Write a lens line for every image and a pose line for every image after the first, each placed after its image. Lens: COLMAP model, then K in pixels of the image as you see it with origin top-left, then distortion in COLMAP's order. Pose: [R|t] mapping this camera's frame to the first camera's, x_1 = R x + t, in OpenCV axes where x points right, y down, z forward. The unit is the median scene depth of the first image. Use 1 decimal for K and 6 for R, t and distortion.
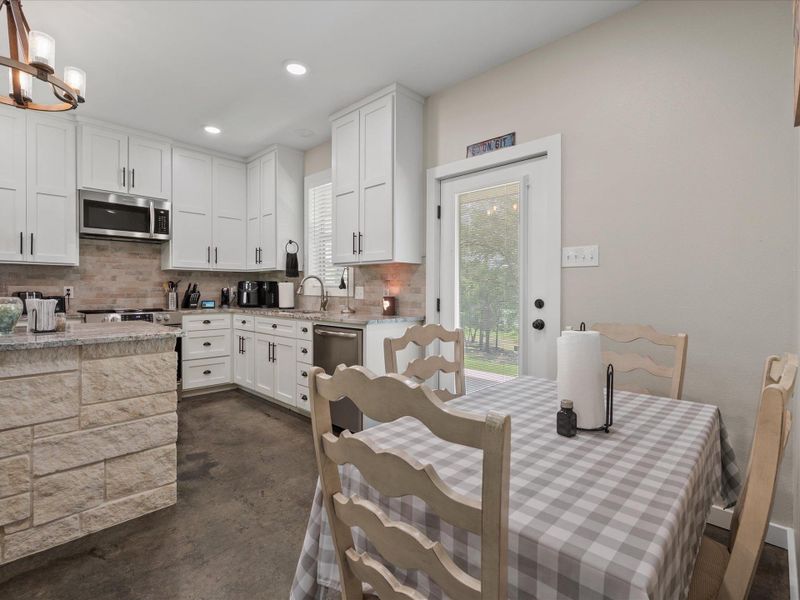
lens RADIAL K [[395.0, 0, 401.1], [0, 395.0, 293.2], [0, 0, 1]] dist [0.003972, 0.000848]
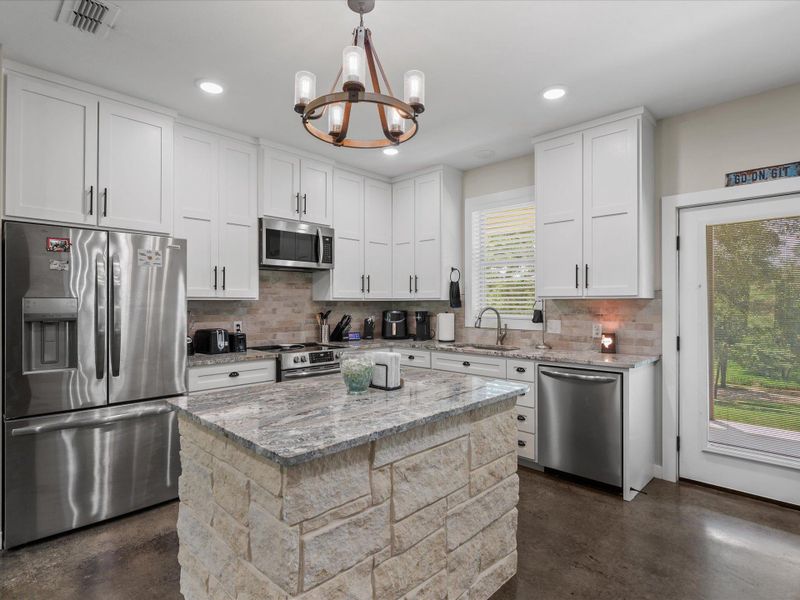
lens RADIAL K [[429.9, 0, 403.9], [0, 429.9, 303.0], [0, 0, 1]] dist [0.004232, -0.000604]
pose [[0.999966, -0.005676, 0.005989, -0.462436], [0.005729, 0.999944, -0.008951, -0.049363], [-0.005938, 0.008985, 0.999942, -0.004715]]
